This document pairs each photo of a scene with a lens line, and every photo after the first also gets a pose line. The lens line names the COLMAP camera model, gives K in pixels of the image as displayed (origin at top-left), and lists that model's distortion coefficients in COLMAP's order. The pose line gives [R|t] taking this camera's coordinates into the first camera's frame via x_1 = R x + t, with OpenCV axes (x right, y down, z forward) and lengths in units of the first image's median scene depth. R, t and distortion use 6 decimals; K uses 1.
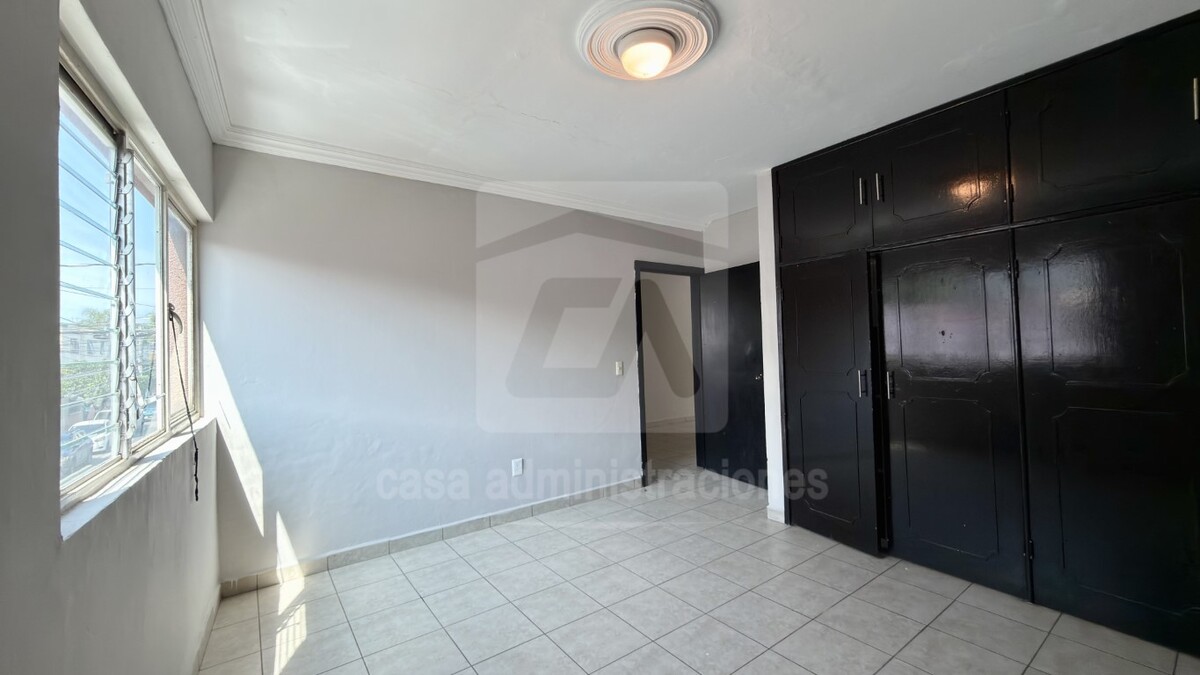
lens RADIAL K [[480.4, 0, 600.0], [0, 480.4, 337.5], [0, 0, 1]] dist [0.000561, 0.000091]
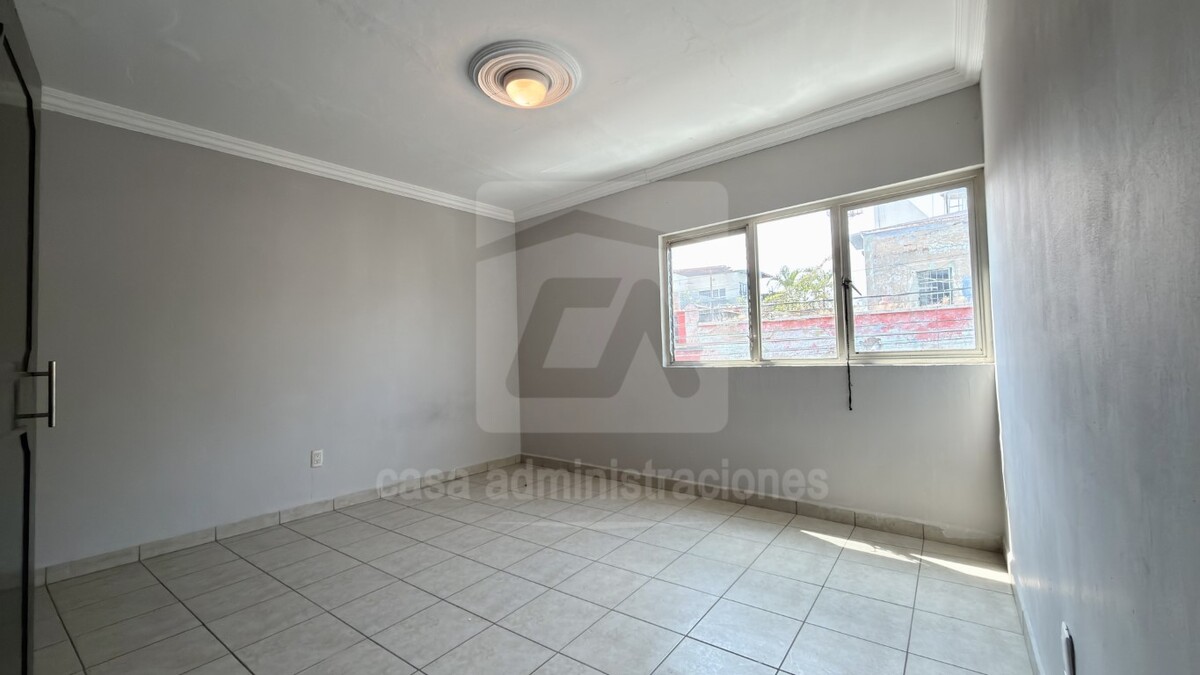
lens RADIAL K [[480.4, 0, 600.0], [0, 480.4, 337.5], [0, 0, 1]] dist [0.000561, 0.000091]
pose [[-0.955828, 0.045654, -0.290358, 0.274293], [0.060419, 0.997286, -0.042085, 0.120323], [0.287648, -0.057769, -0.955992, 1.961086]]
